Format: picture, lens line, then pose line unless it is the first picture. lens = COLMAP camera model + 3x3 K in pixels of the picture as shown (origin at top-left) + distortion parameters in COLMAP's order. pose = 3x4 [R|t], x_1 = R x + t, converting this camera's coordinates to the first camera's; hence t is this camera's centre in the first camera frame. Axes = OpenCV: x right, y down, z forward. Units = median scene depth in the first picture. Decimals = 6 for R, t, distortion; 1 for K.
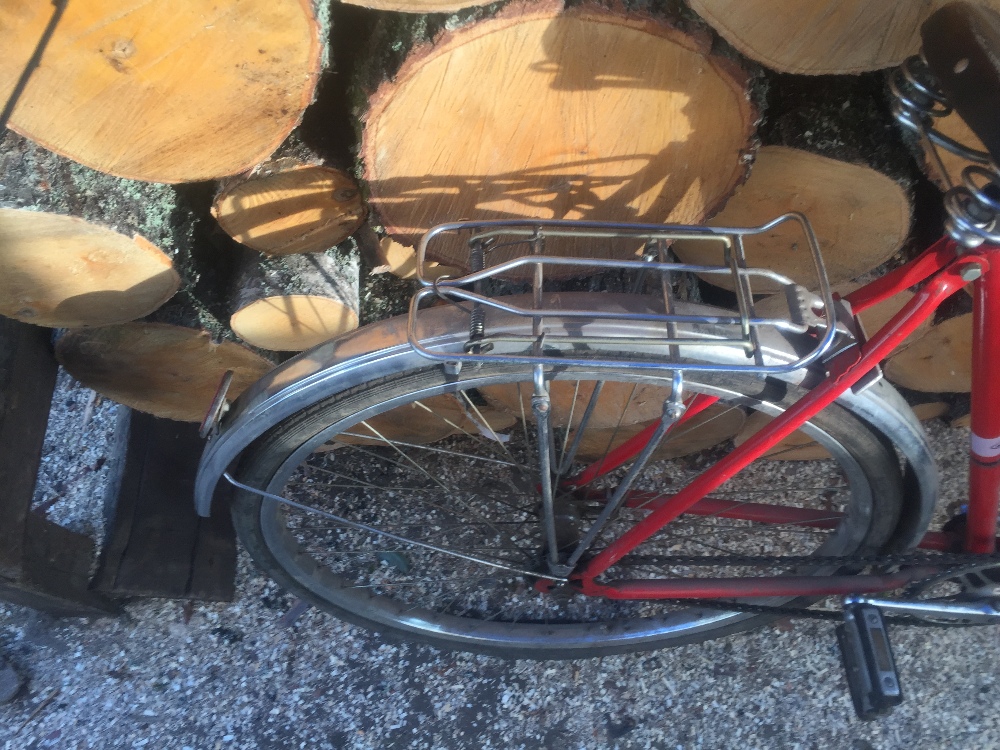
lens RADIAL K [[858.8, 0, 499.3], [0, 858.8, 371.0], [0, 0, 1]] dist [0.086205, -0.126548]
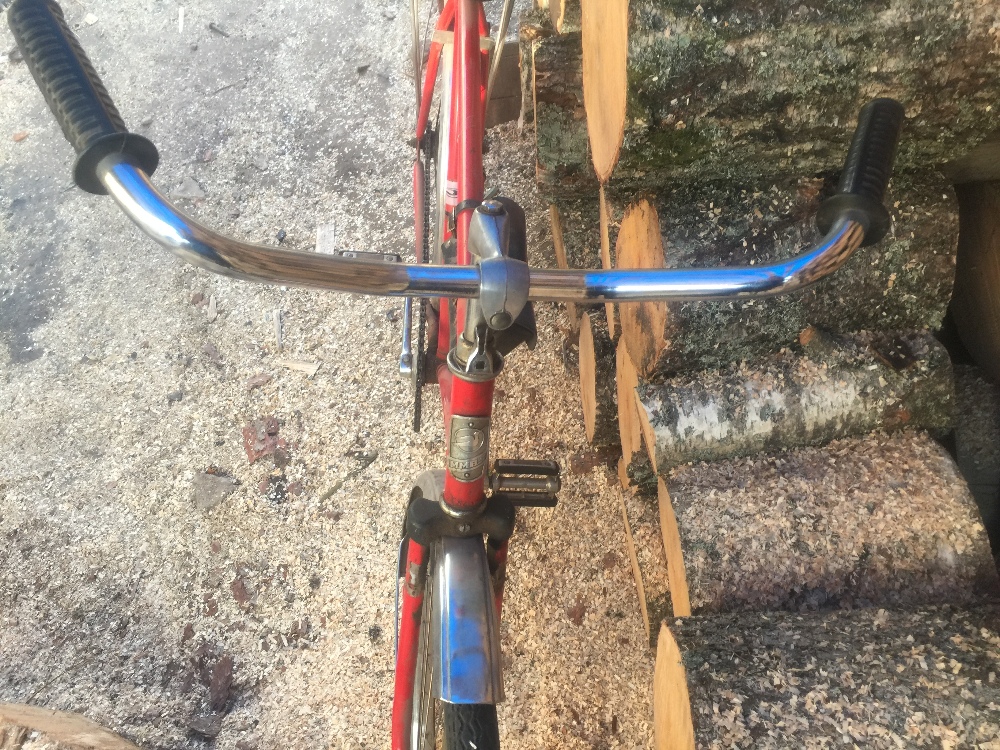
lens RADIAL K [[855.4, 0, 507.0], [0, 855.4, 373.1], [0, 0, 1]] dist [0.093006, -0.139293]
pose [[0.024816, 0.789506, -0.613240, 1.161213], [-0.862469, 0.327093, 0.386209, -0.322764], [0.505501, 0.519317, 0.689042, 0.105366]]
